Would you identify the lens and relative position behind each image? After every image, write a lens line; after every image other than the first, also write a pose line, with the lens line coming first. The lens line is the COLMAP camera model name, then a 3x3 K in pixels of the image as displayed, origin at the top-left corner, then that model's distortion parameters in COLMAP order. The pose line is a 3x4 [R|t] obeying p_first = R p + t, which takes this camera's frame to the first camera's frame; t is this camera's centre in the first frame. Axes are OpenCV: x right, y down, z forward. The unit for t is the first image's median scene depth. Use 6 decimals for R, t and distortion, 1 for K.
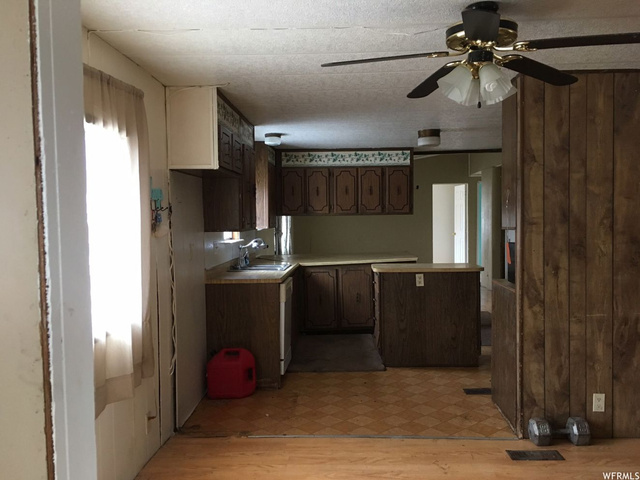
lens RADIAL K [[545.7, 0, 319.5], [0, 545.7, 239.4], [0, 0, 1]] dist [0.060885, -0.084626]
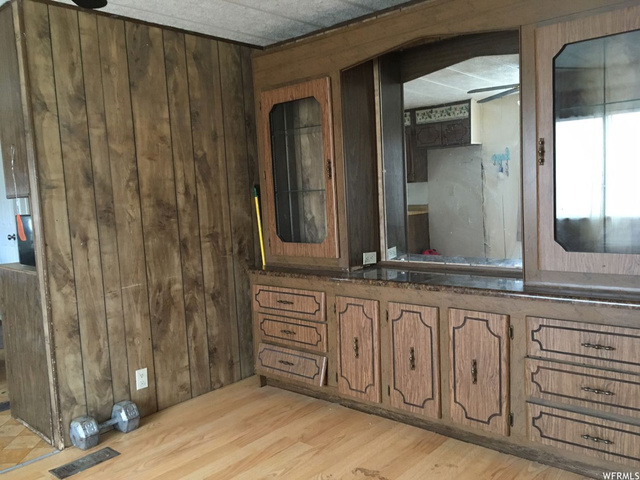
lens RADIAL K [[545.7, 0, 320.3], [0, 545.7, 239.0], [0, 0, 1]] dist [0.060885, -0.084626]
pose [[0.631541, -0.090208, 0.770077, 0.002234], [0.075128, 0.995655, 0.055020, 0.032314], [-0.771694, 0.023107, 0.635574, 0.173206]]
